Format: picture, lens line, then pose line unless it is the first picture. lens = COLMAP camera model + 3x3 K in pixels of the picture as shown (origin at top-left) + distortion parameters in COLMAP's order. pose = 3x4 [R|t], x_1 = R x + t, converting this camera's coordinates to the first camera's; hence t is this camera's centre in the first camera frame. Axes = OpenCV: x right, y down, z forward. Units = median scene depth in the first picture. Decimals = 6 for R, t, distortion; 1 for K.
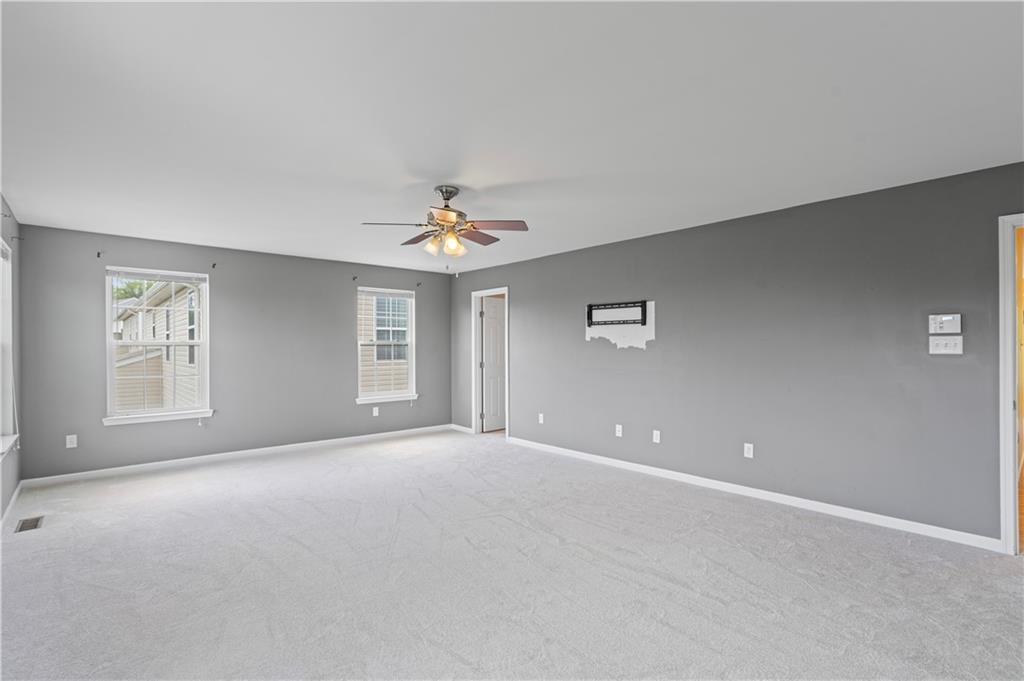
lens RADIAL K [[486.4, 0, 519.2], [0, 486.4, 341.3], [0, 0, 1]] dist [-0.001269, 0.000512]
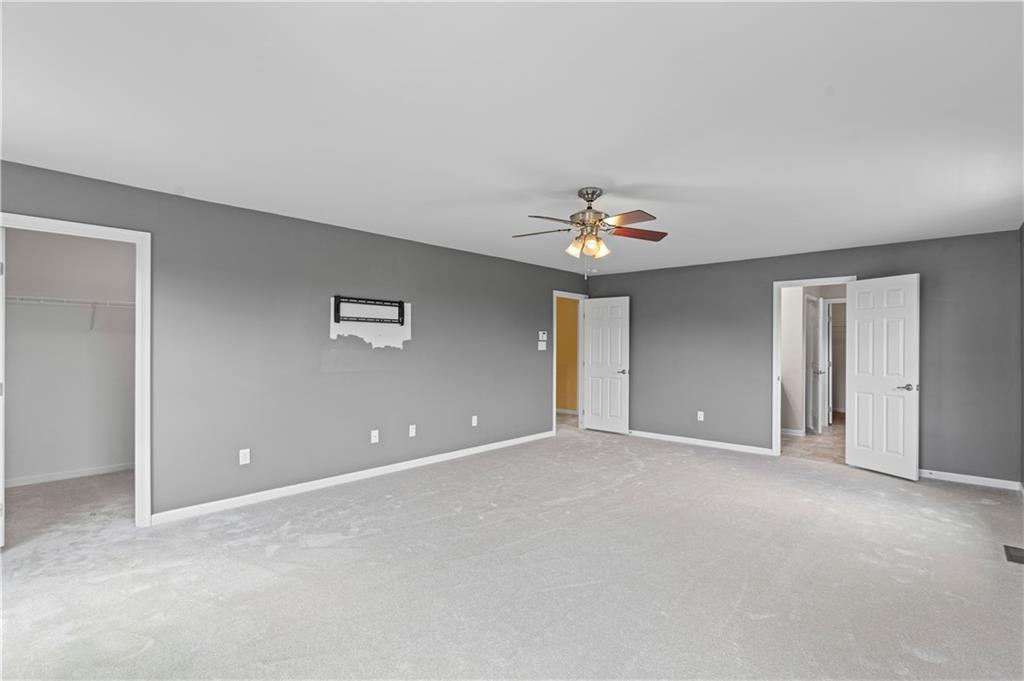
lens RADIAL K [[486.4, 0, 517.1], [0, 486.4, 339.8], [0, 0, 1]] dist [-0.001269, 0.000512]
pose [[-0.096877, 0.013301, 0.995207, -0.756965], [-0.011960, 0.999823, -0.014527, 0.008944], [-0.995225, -0.013310, -0.096701, 0.827788]]
